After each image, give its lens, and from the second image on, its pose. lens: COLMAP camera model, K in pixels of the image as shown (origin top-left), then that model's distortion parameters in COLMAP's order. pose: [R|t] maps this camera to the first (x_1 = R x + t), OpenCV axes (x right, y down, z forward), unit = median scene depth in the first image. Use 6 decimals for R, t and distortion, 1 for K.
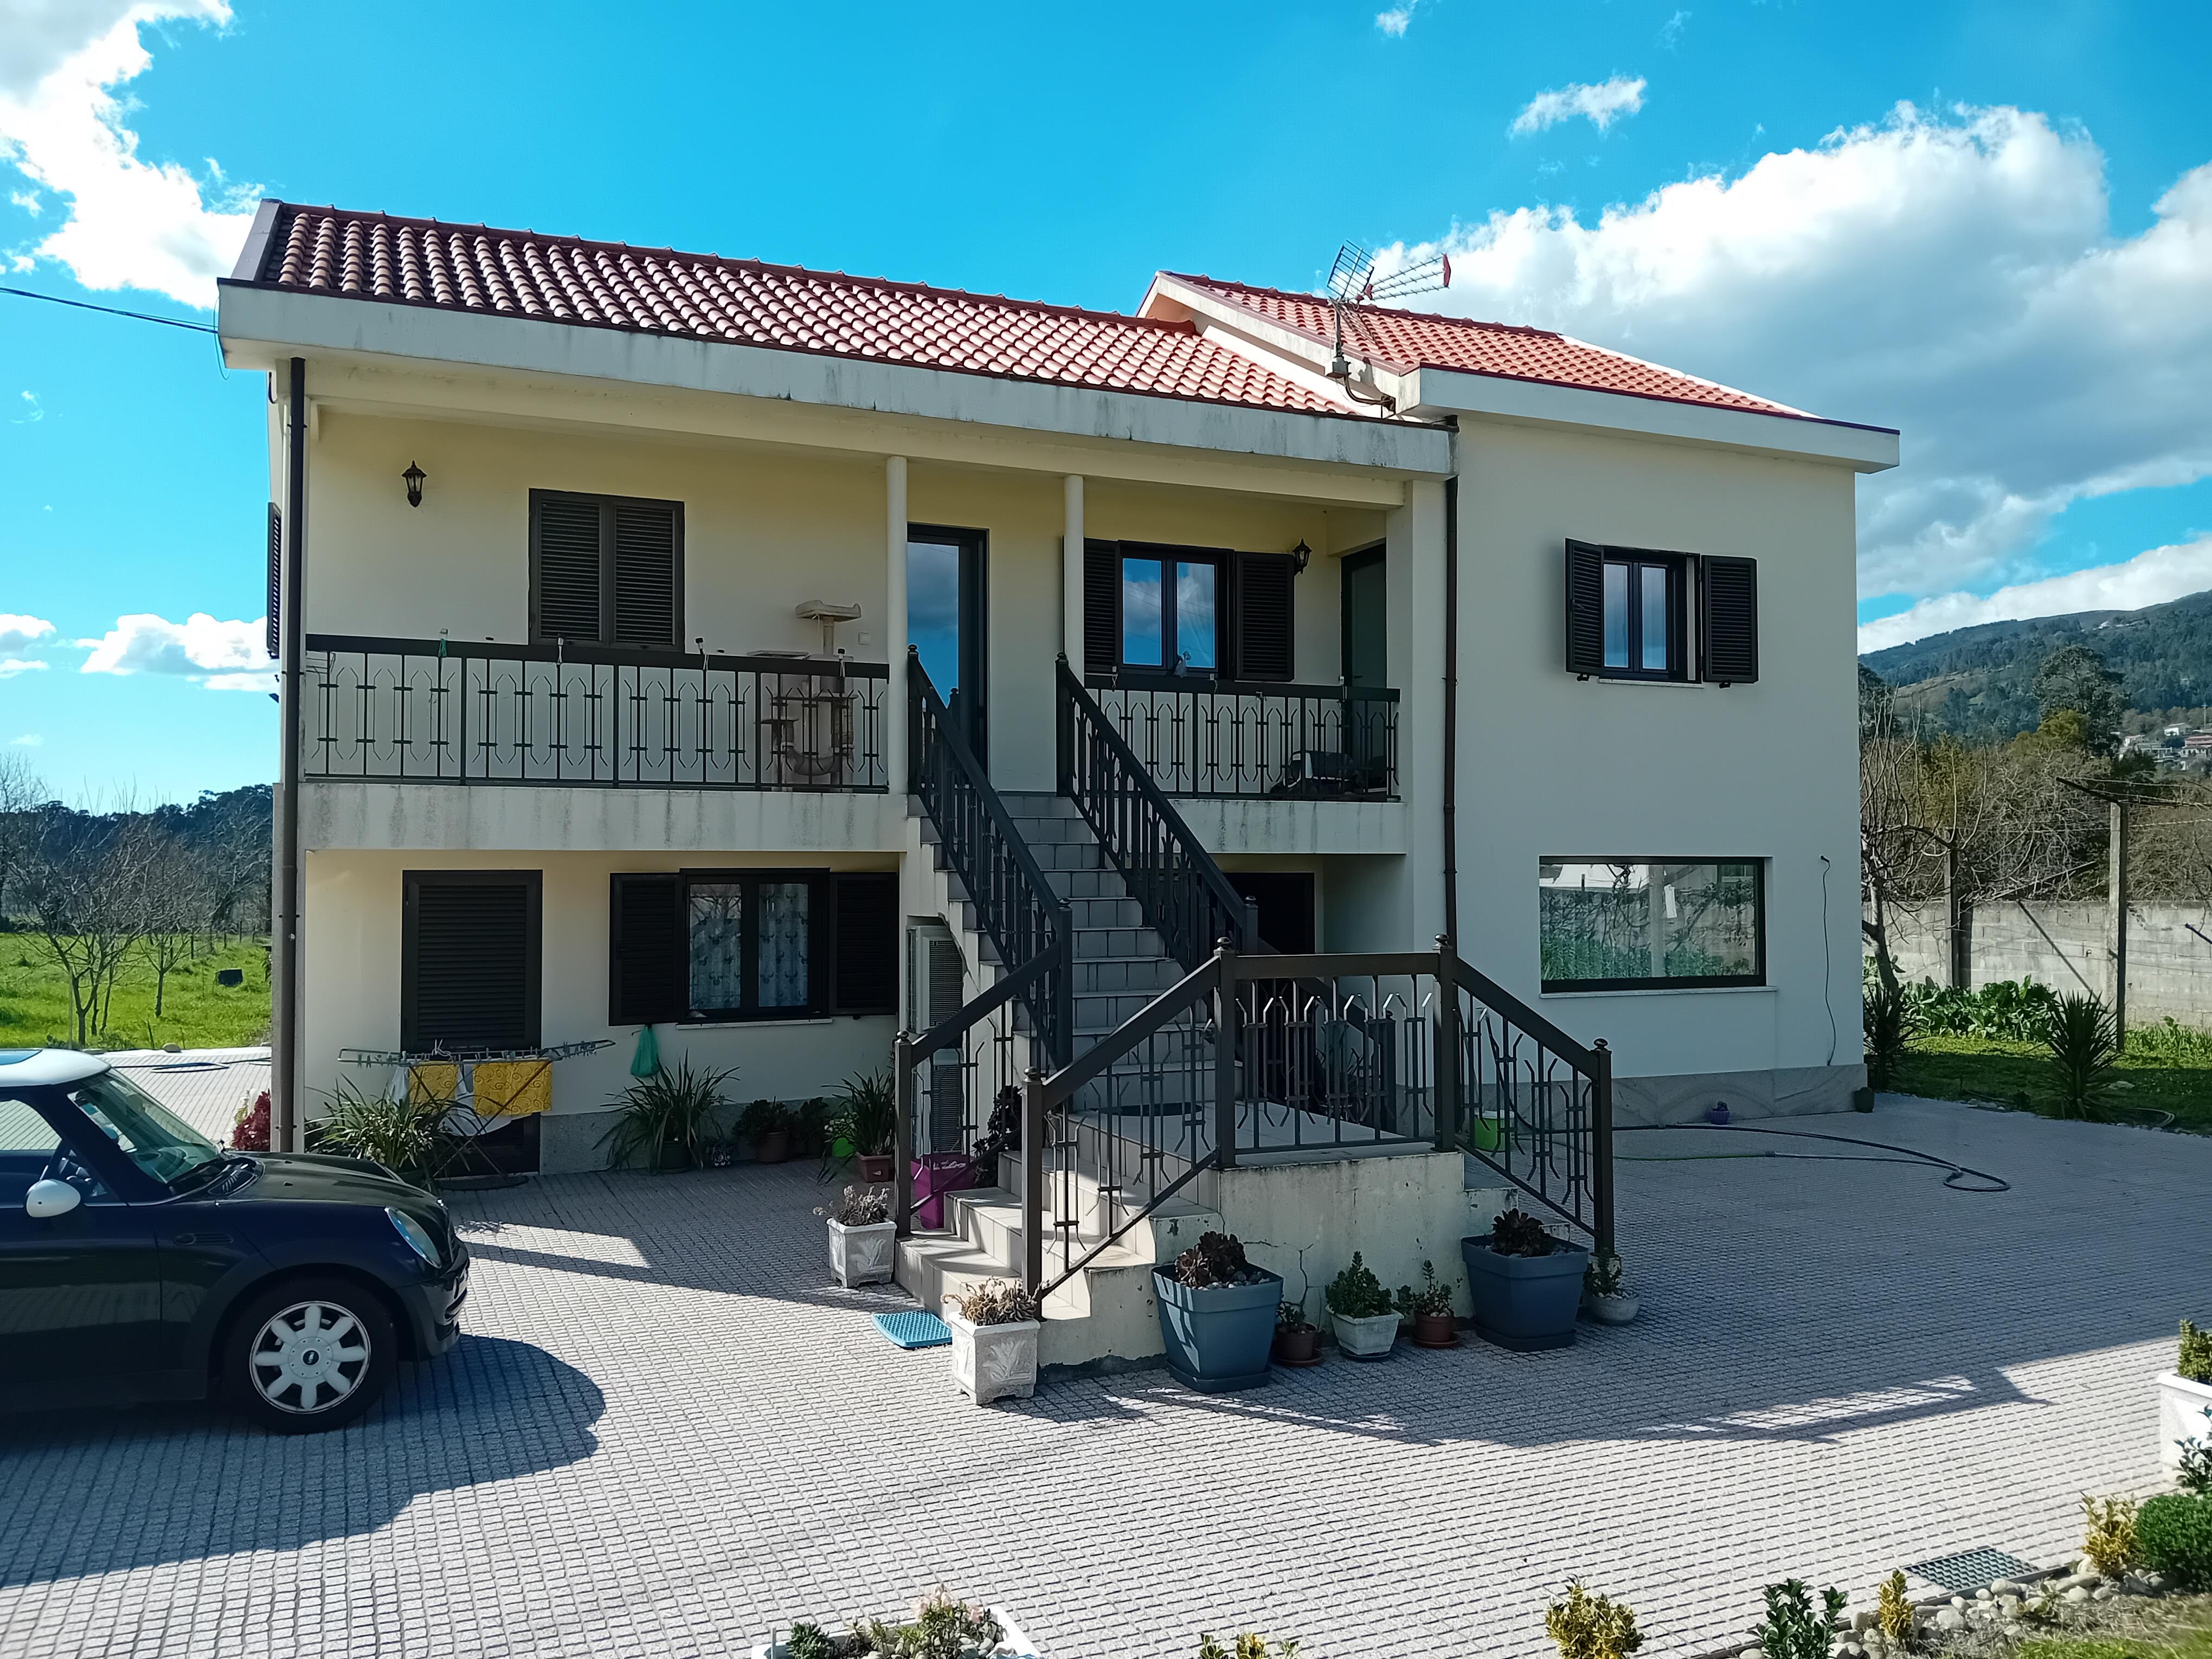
lens RADIAL K [[1672.9, 0, 1106.0], [0, 1672.9, 829.5], [0, 0, 1]] dist [0.071233, -0.000084]
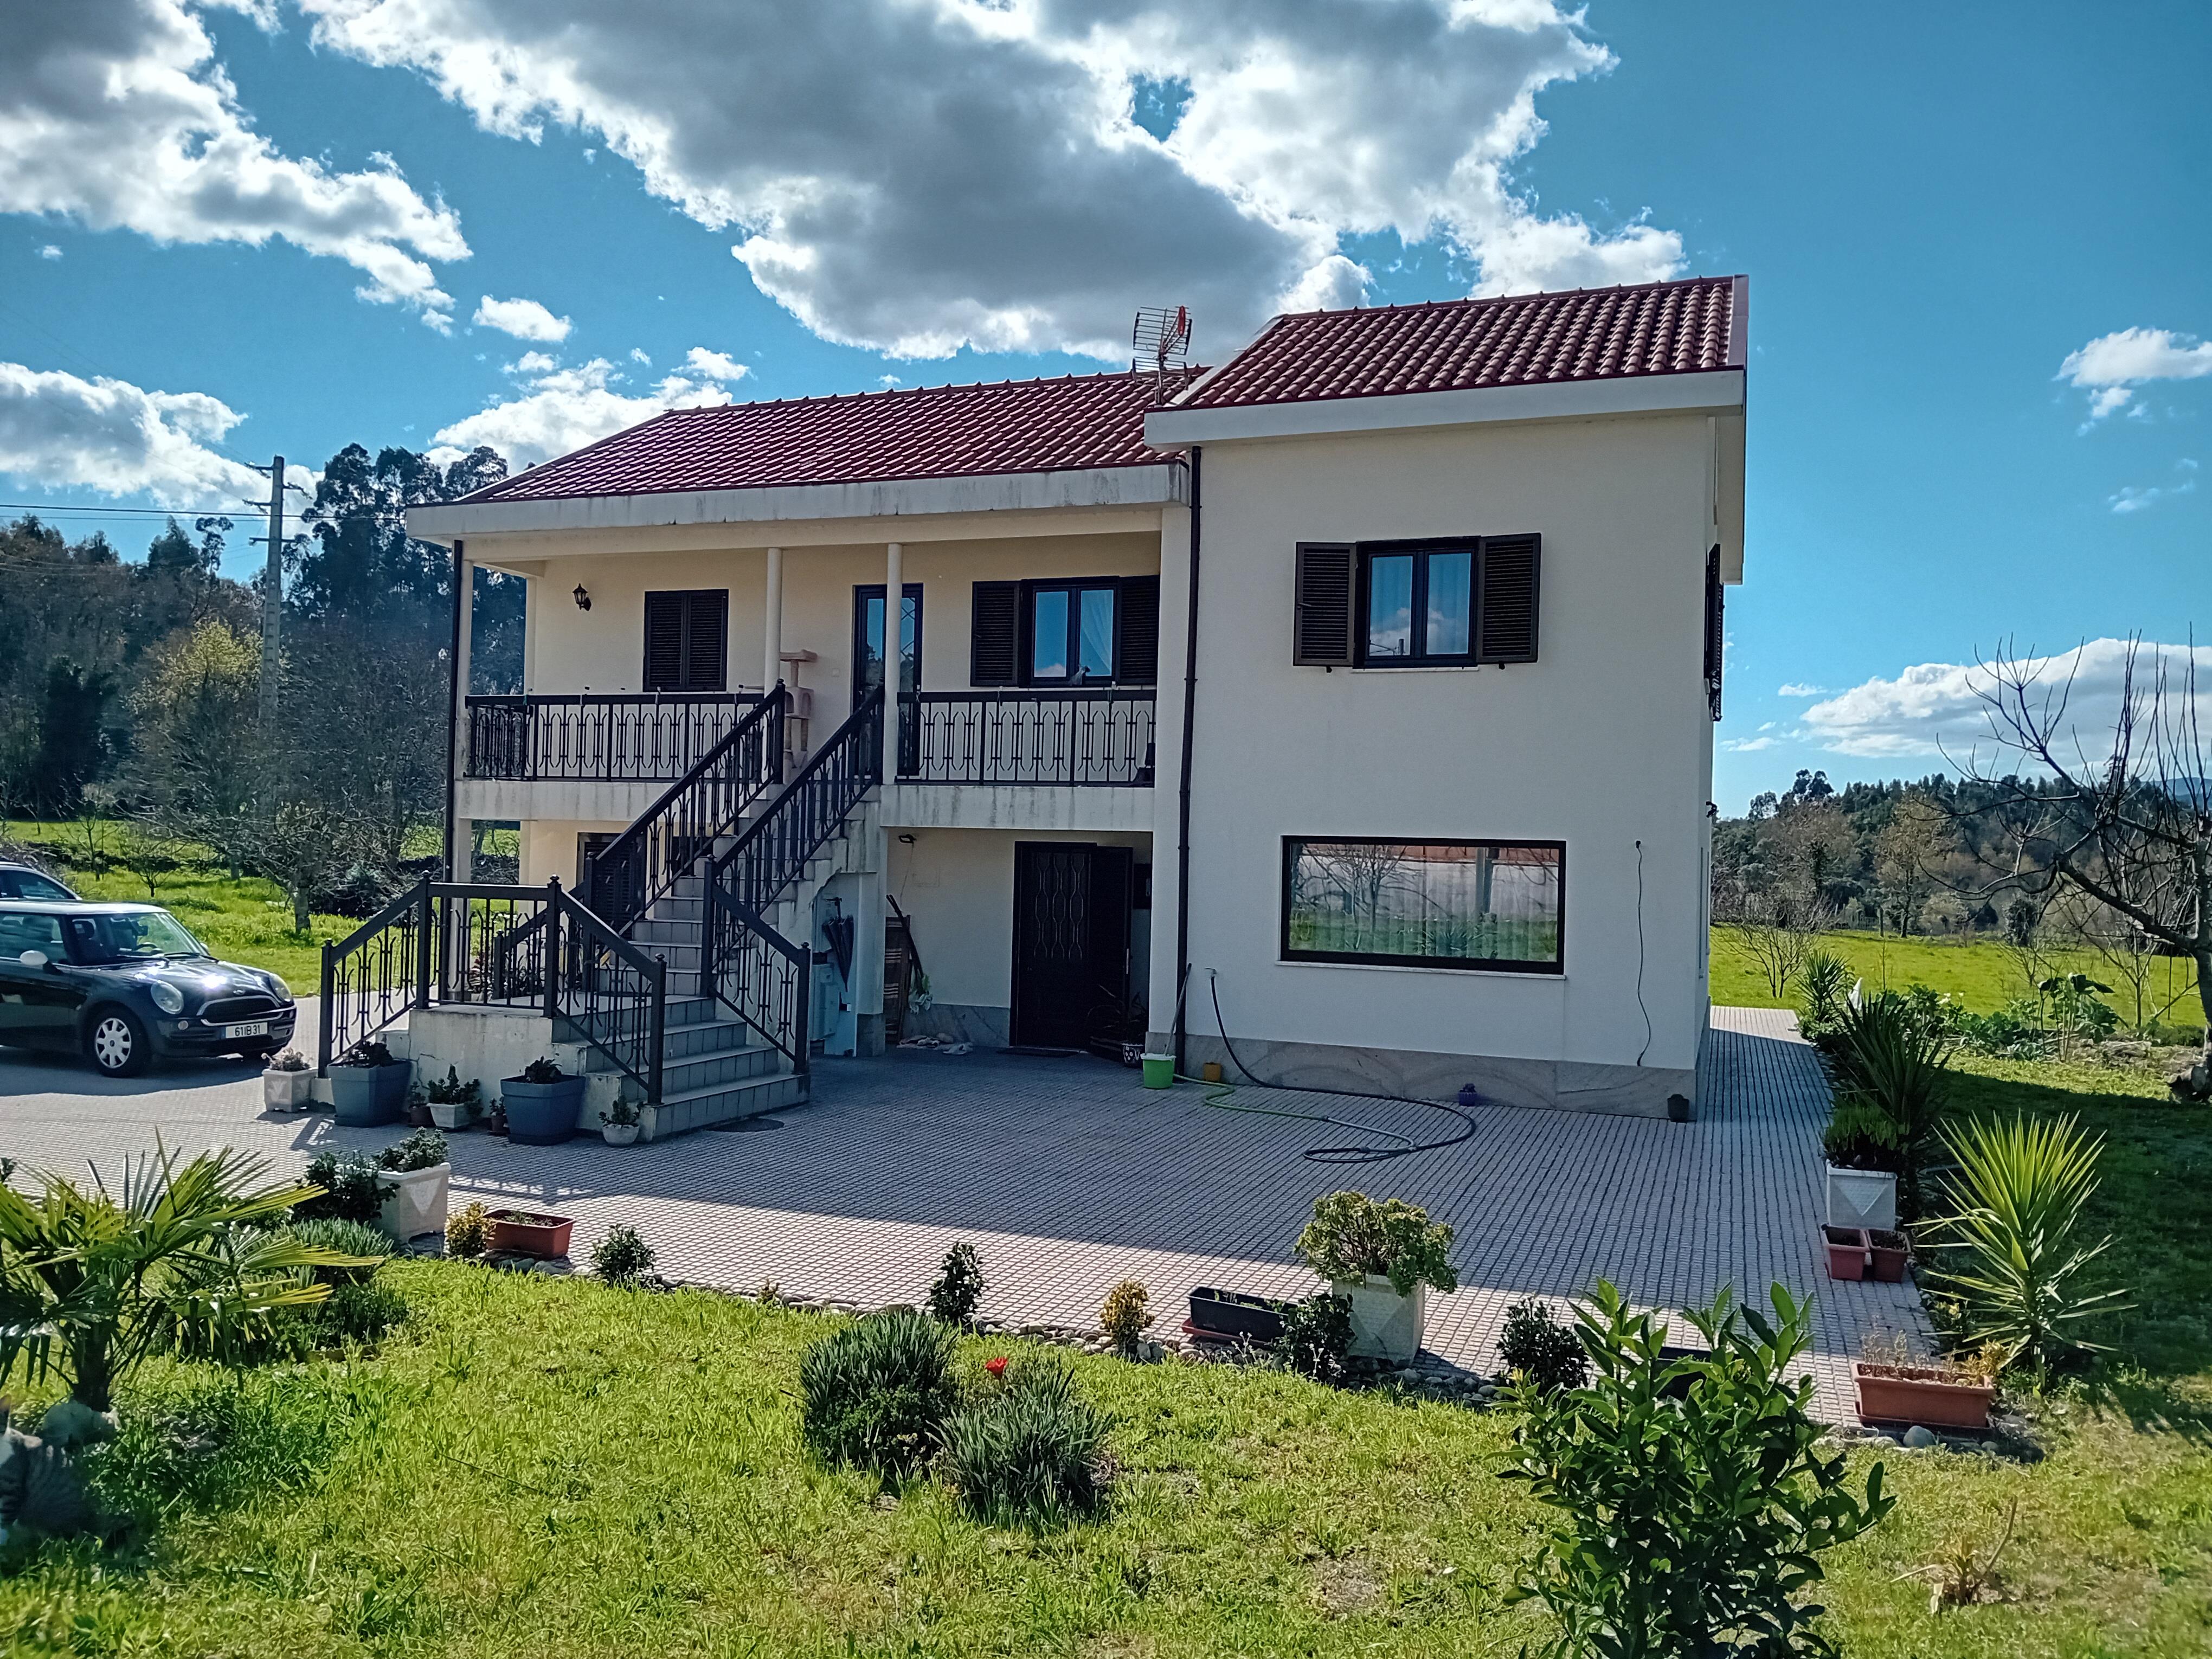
lens RADIAL K [[1761.9, 0, 1106.0], [0, 1761.9, 829.5], [0, 0, 1]] dist [0.061107, 0.000353]
pose [[0.731252, 0.003582, -0.682098, 1.050397], [-0.007648, 0.999966, -0.002948, 0.017788], [0.682064, 0.007372, 0.731255, 0.098605]]
